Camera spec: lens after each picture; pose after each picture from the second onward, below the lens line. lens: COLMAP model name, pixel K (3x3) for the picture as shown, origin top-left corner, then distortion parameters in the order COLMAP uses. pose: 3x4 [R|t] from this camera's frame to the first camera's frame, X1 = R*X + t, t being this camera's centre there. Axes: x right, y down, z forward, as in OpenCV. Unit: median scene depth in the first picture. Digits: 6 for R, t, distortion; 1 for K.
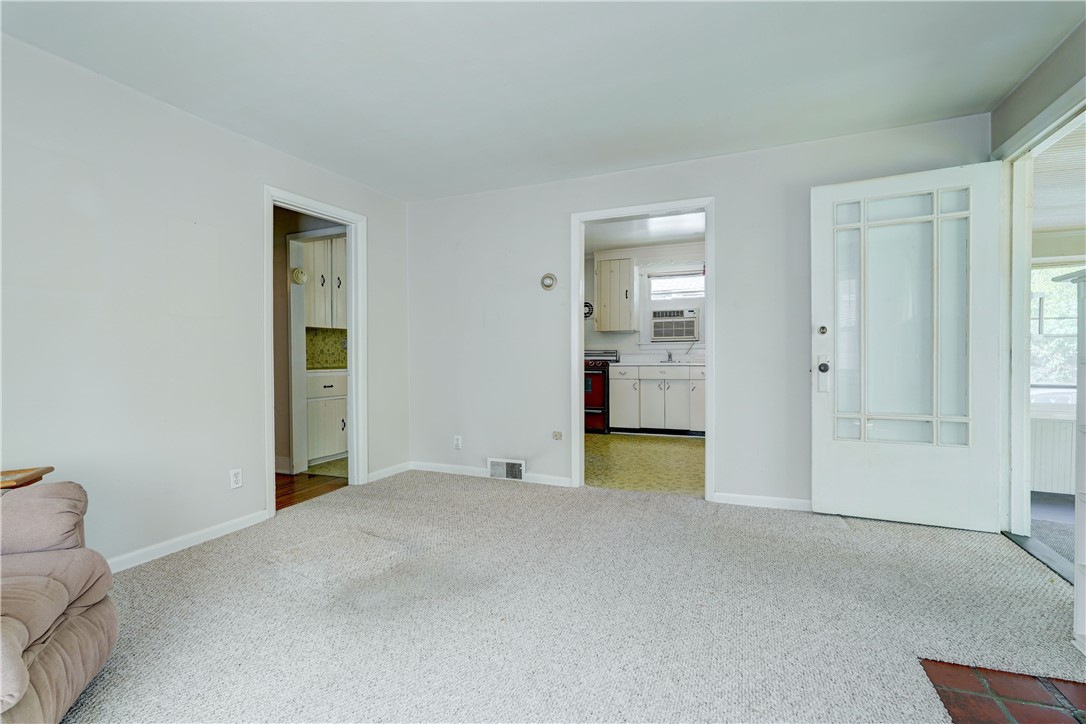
lens RADIAL K [[492.7, 0, 543.8], [0, 492.7, 358.8], [0, 0, 1]] dist [0.001285, 0.000369]
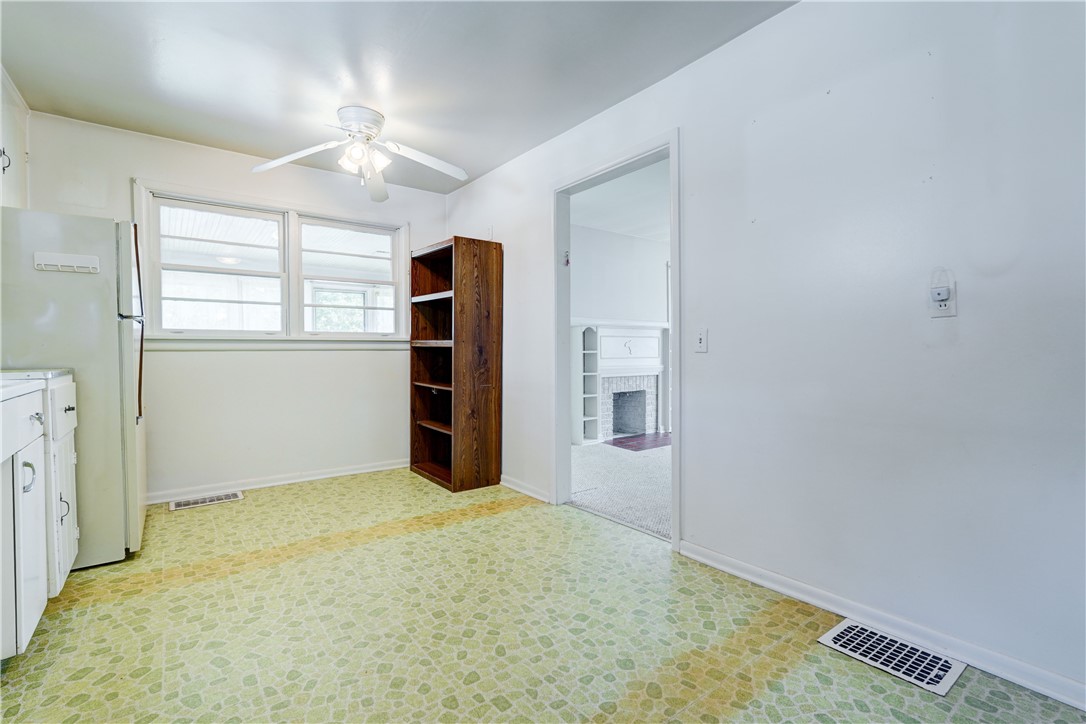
lens RADIAL K [[492.7, 0, 551.5], [0, 492.7, 362.5], [0, 0, 1]] dist [0.001285, 0.000369]
pose [[-0.867060, -0.012692, 0.498043, -0.139486], [0.004827, 0.999414, 0.033873, -0.023138], [-0.498181, 0.031774, -0.866491, 2.108185]]
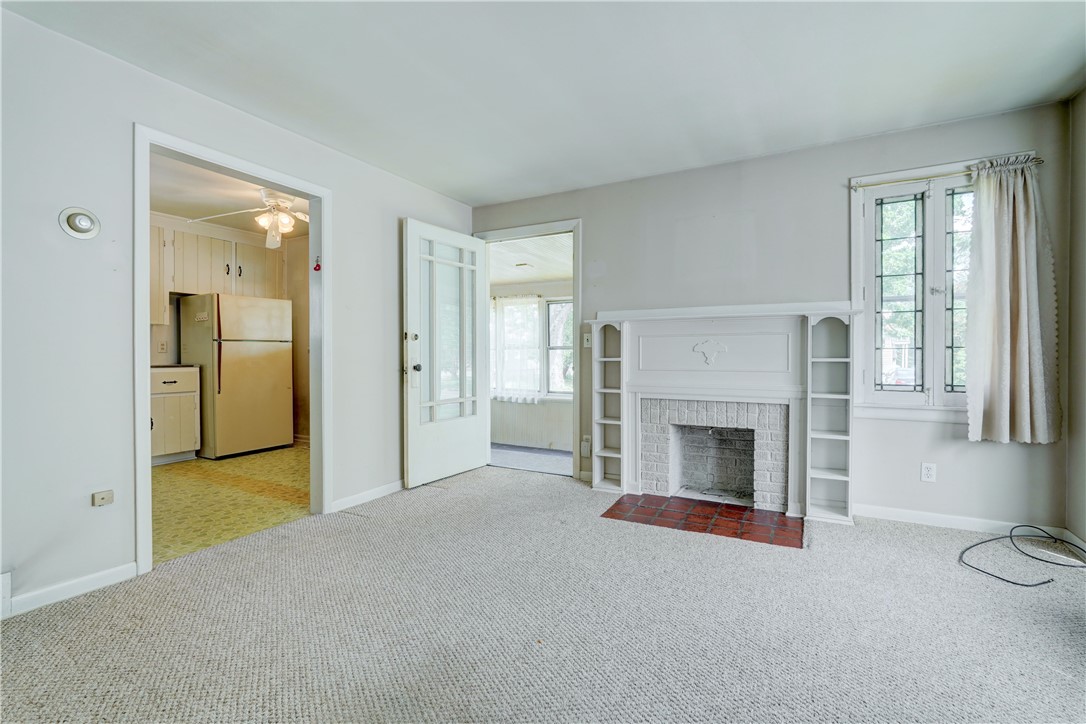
lens RADIAL K [[492.7, 0, 548.4], [0, 492.7, 359.6], [0, 0, 1]] dist [0.001285, 0.000369]
pose [[0.103900, -0.001719, 0.994586, -0.619412], [0.006919, 0.999976, 0.001006, -0.001994], [-0.994564, 0.006777, 0.103909, 0.543882]]
